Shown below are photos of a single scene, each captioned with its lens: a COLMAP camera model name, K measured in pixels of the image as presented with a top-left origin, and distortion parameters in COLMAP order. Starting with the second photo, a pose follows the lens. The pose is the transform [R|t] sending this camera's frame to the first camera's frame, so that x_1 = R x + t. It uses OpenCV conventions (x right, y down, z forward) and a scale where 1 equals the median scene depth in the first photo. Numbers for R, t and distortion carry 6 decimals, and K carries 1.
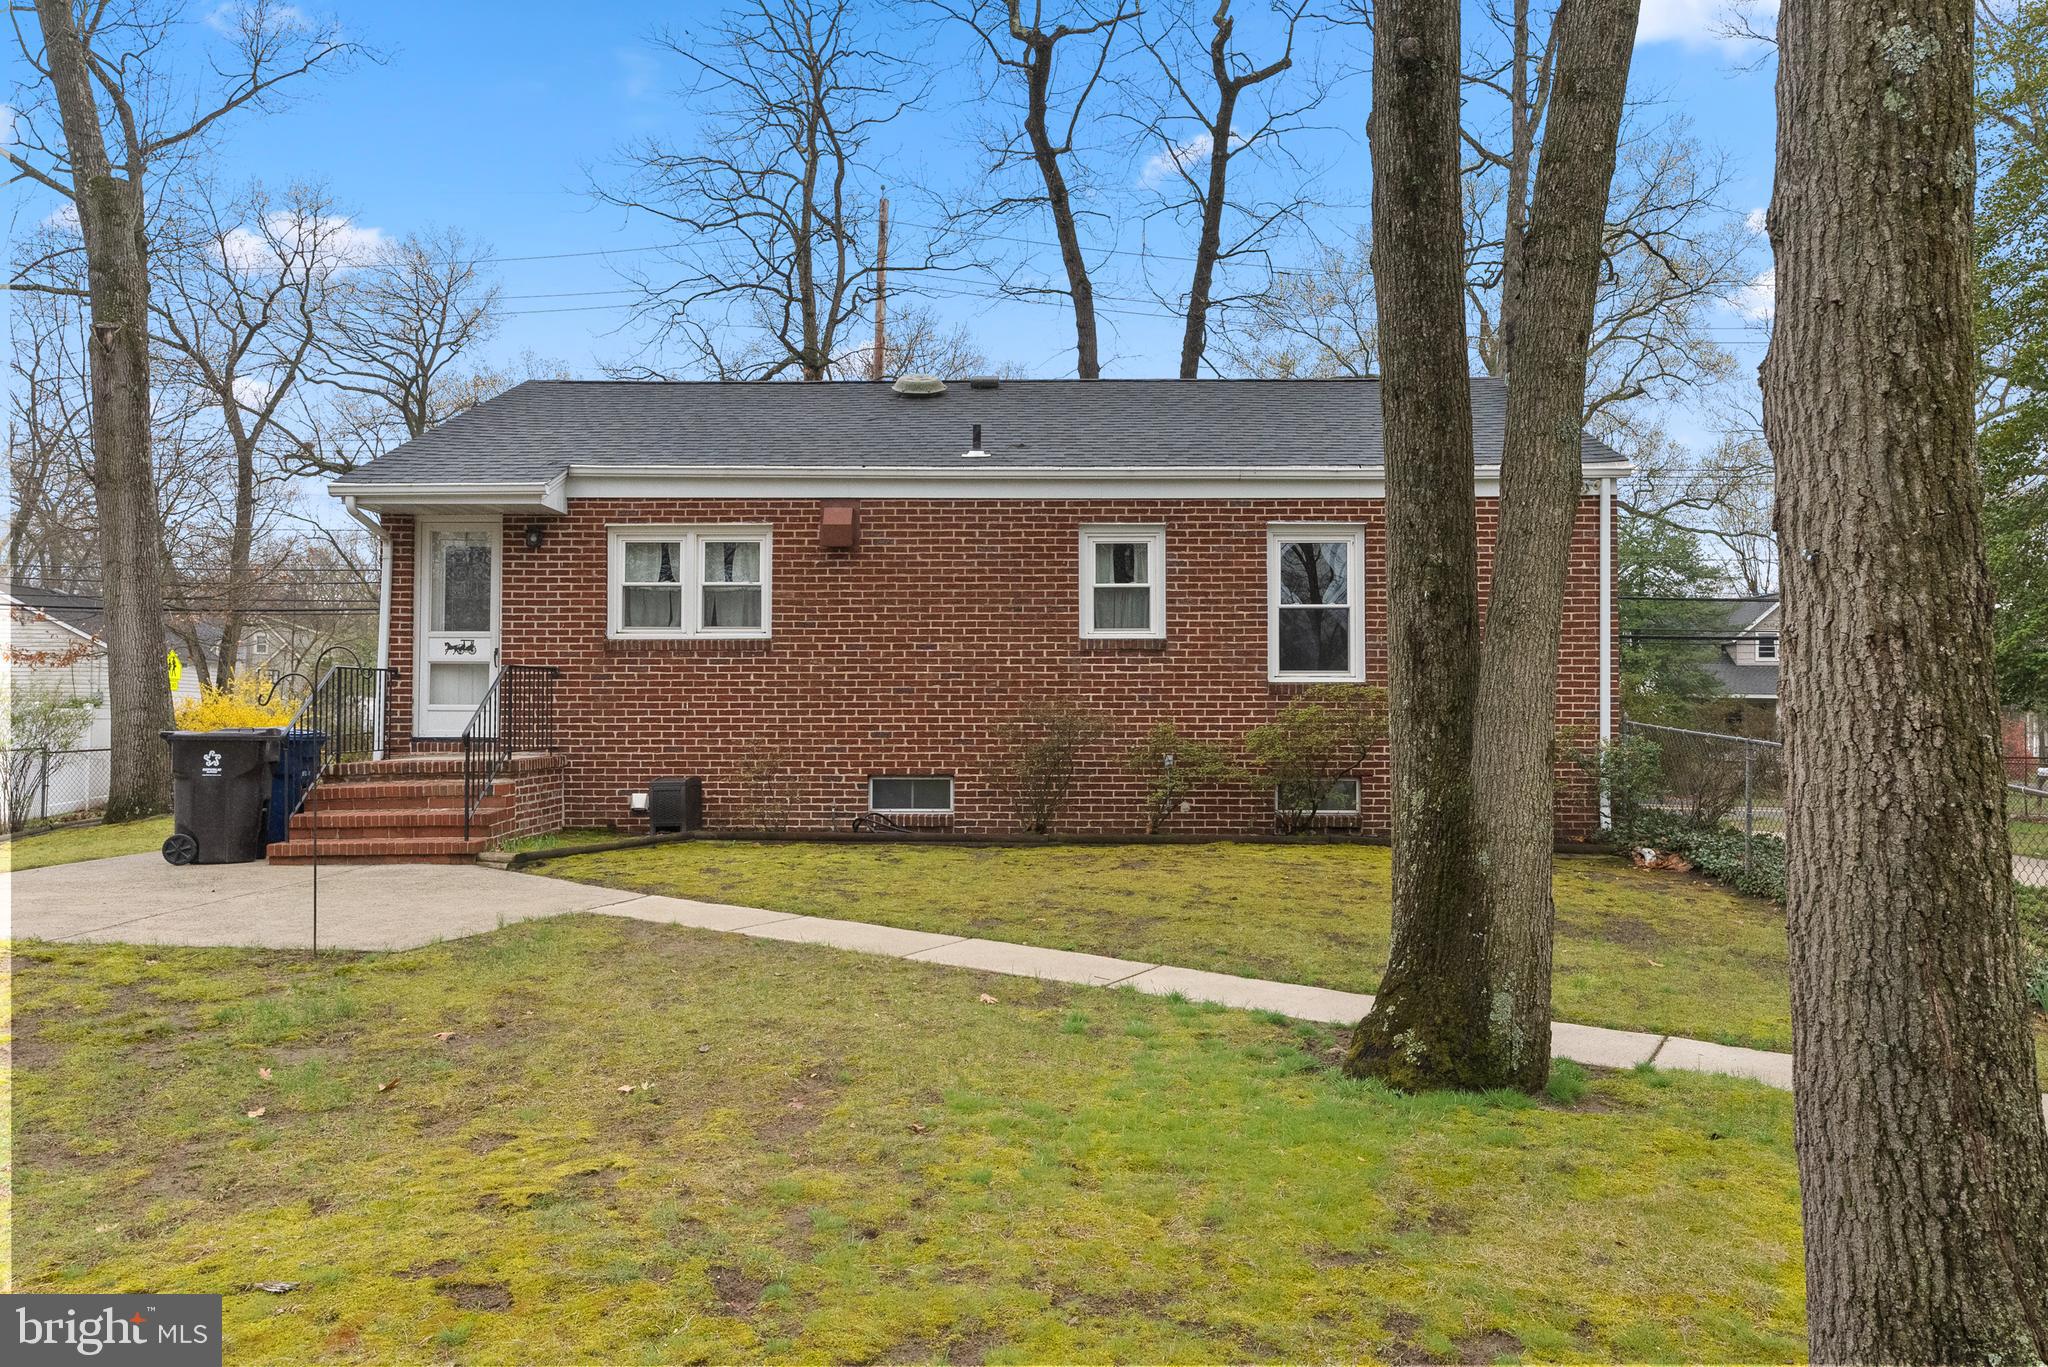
lens RADIAL K [[1522.4, 0, 1024.0], [0, 1522.4, 683.5], [0, 0, 1]] dist [-0.004655, -0.000483]
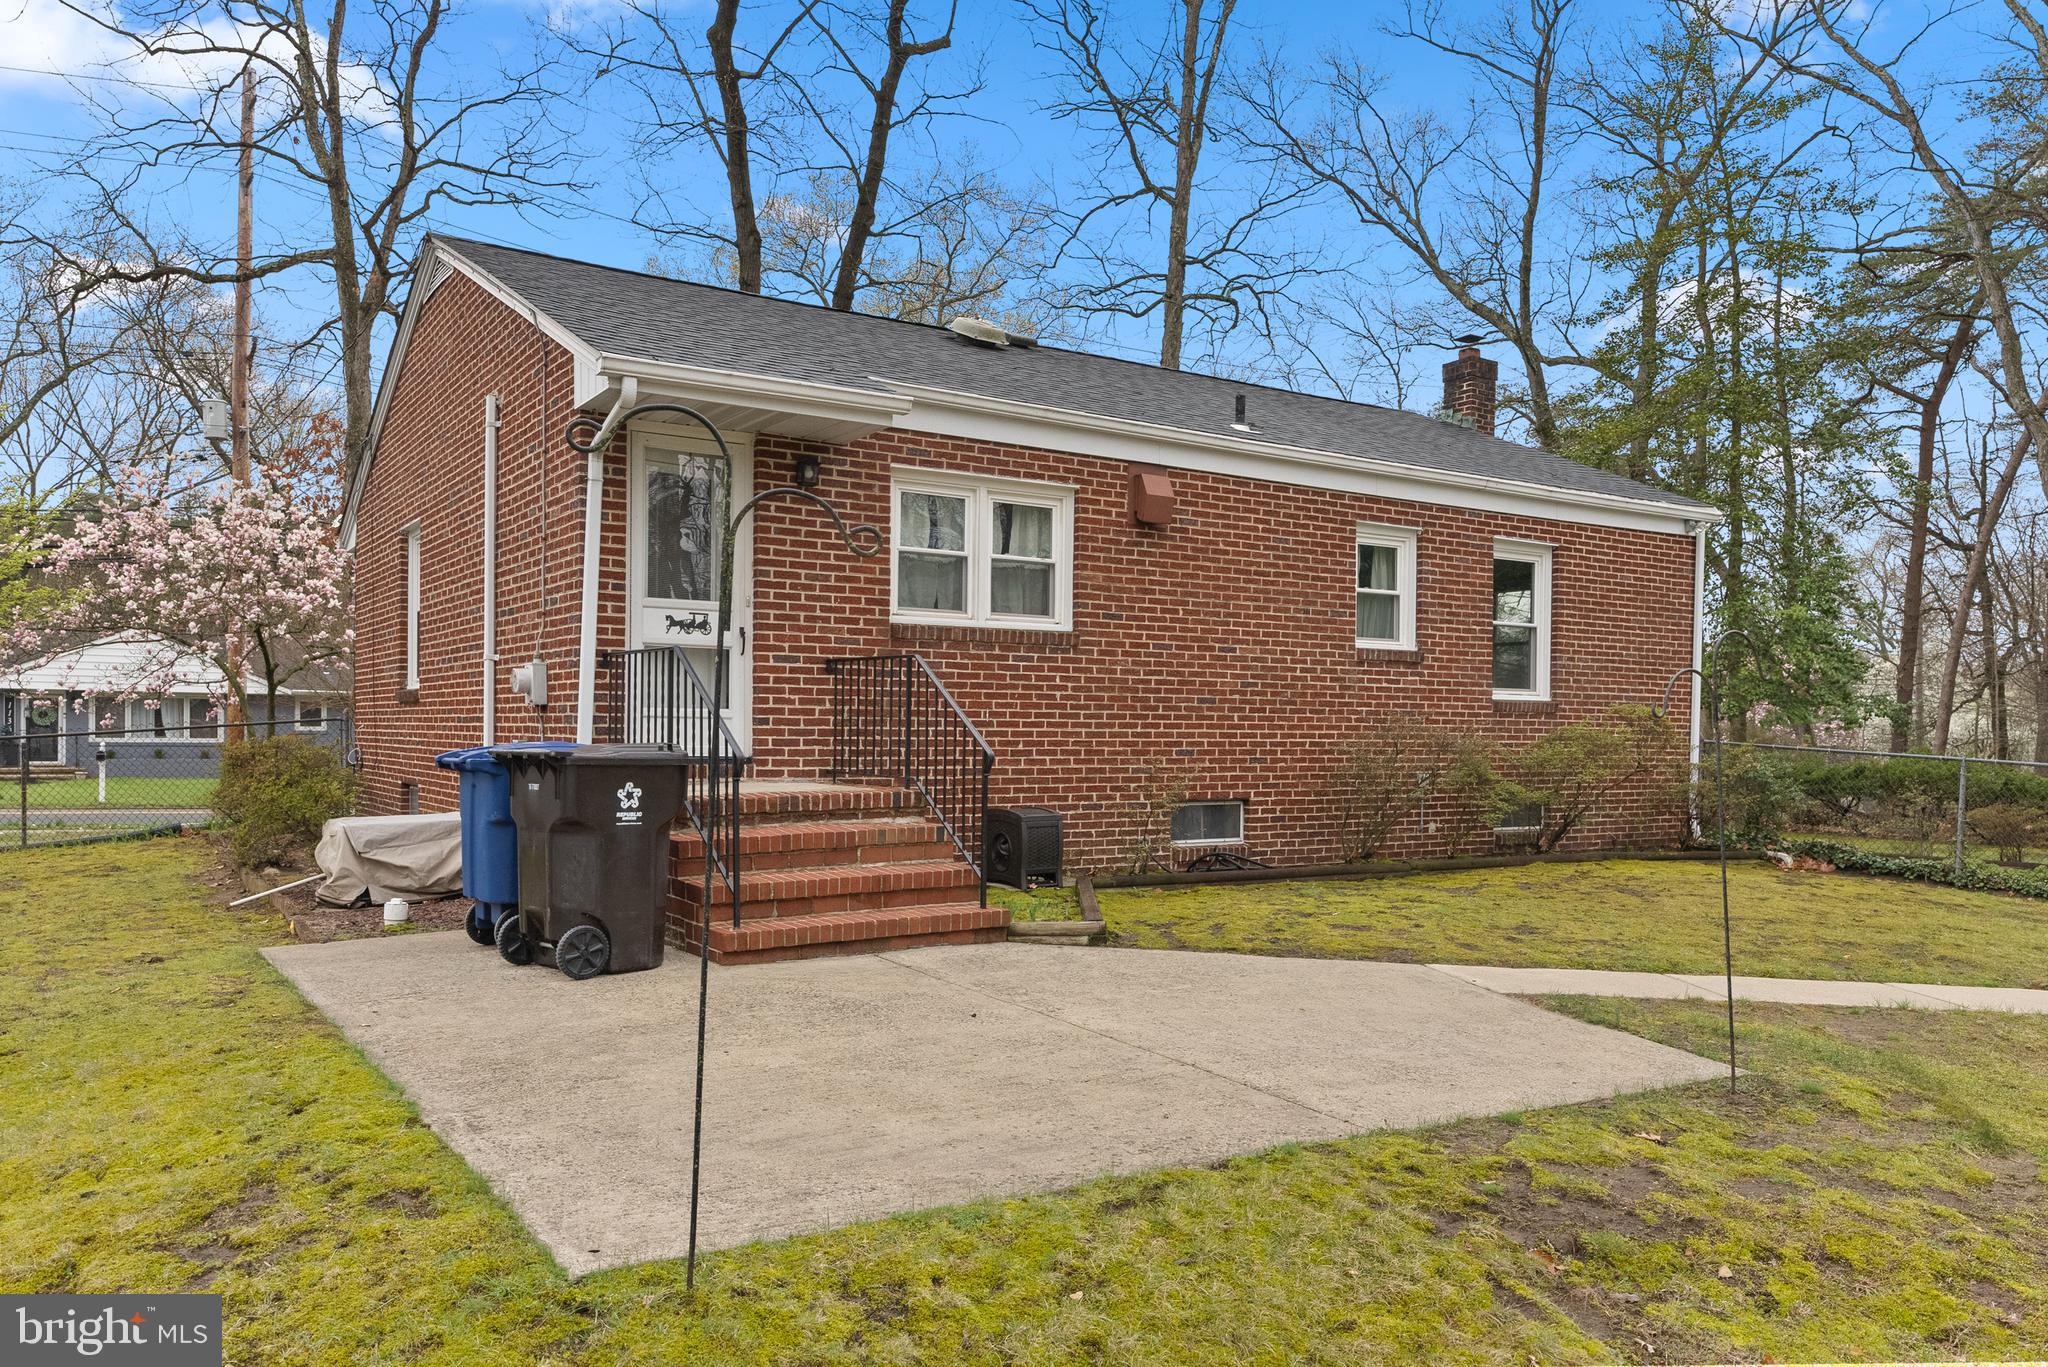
lens RADIAL K [[1488.5, 0, 1024.1], [0, 1488.5, 760.1], [0, 0, 1]] dist [-0.000365, 0.001801]
pose [[0.823063, -0.003376, 0.567940, -0.631348], [-0.021836, 0.999055, 0.037583, 0.008832], [-0.567531, -0.043335, 0.822211, 0.373721]]
